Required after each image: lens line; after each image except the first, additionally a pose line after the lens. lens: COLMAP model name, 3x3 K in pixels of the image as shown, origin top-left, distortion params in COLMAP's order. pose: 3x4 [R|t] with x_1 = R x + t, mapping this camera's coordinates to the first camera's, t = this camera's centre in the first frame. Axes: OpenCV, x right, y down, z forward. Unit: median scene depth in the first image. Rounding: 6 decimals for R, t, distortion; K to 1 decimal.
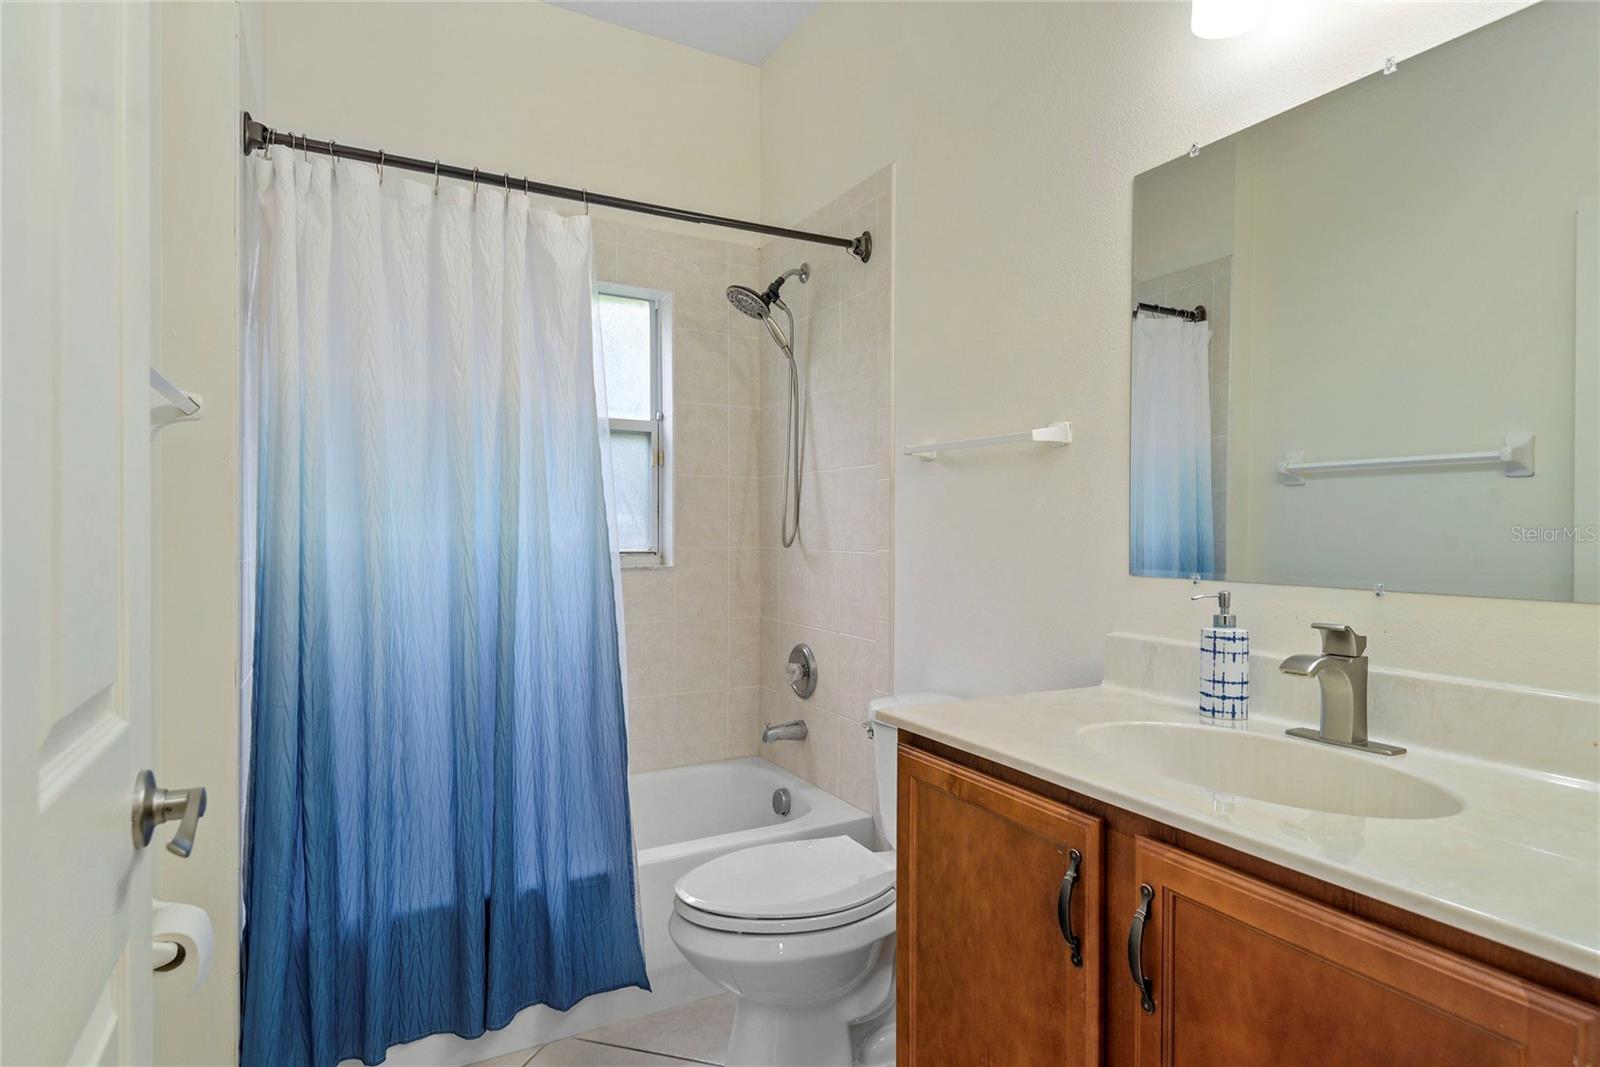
lens RADIAL K [[908.9, 0, 795.1], [0, 908.9, 551.2], [0, 0, 1]] dist [0.051461, -0.028450]
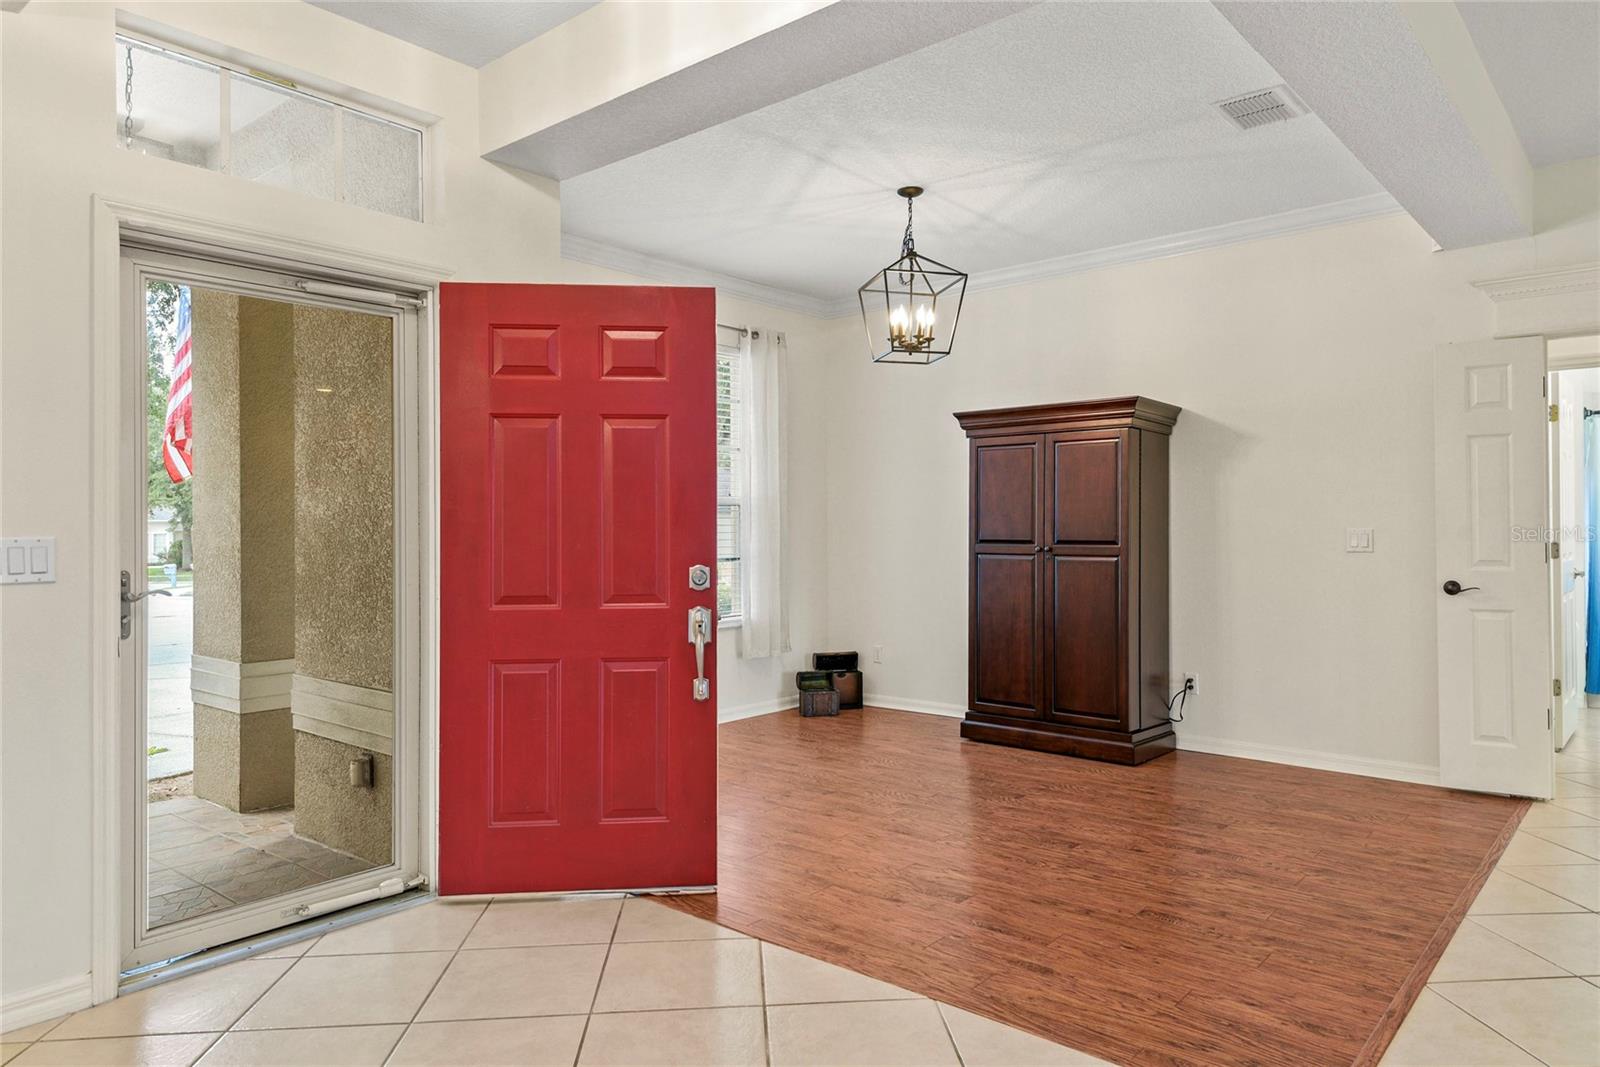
lens RADIAL K [[1012.5, 0, 807.0], [0, 1012.5, 519.0], [0, 0, 1]] dist [0.049336, -0.039941]
pose [[0.376985, -0.008277, -0.926182, 1.737093], [-0.003645, 0.999939, -0.010420, -0.015283], [0.926212, 0.007304, 0.376932, -2.928409]]
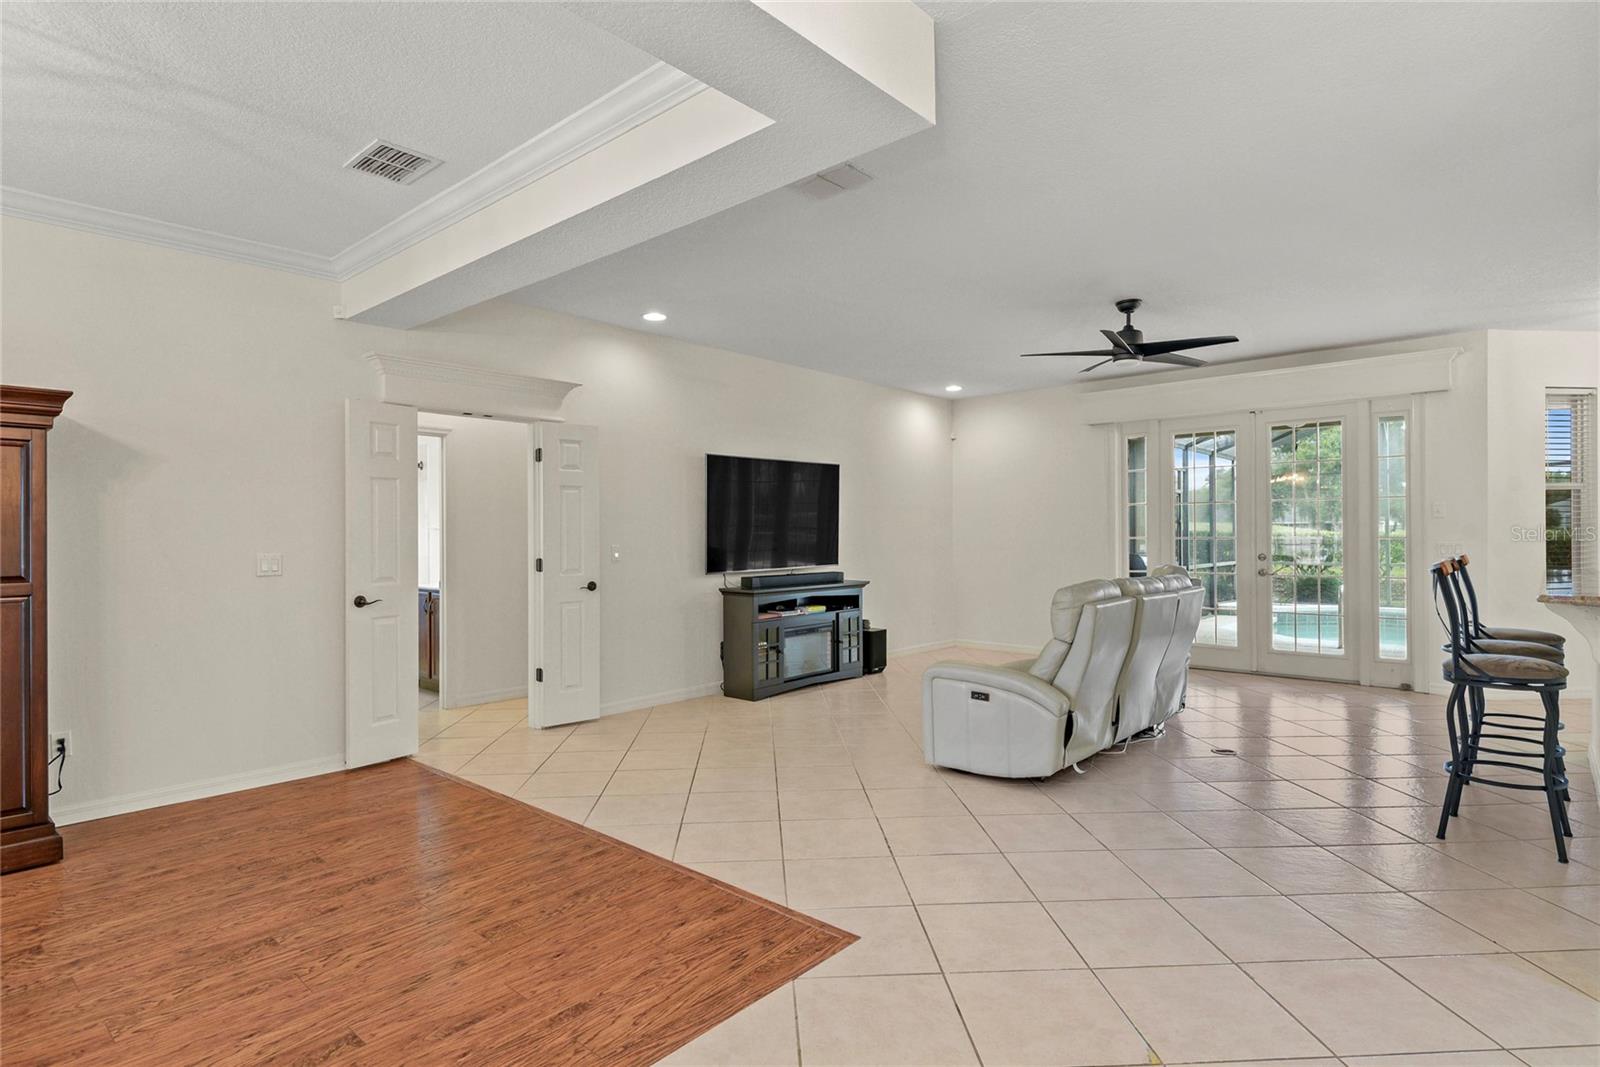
lens RADIAL K [[825.1, 0, 799.3], [0, 825.1, 537.1], [0, 0, 1]] dist [0.030400, -0.019886]
pose [[0.934585, -0.005599, 0.355695, 0.377624], [0.008113, 0.999952, -0.005578, -0.045272], [-0.355646, 0.008099, 0.934586, -3.278263]]
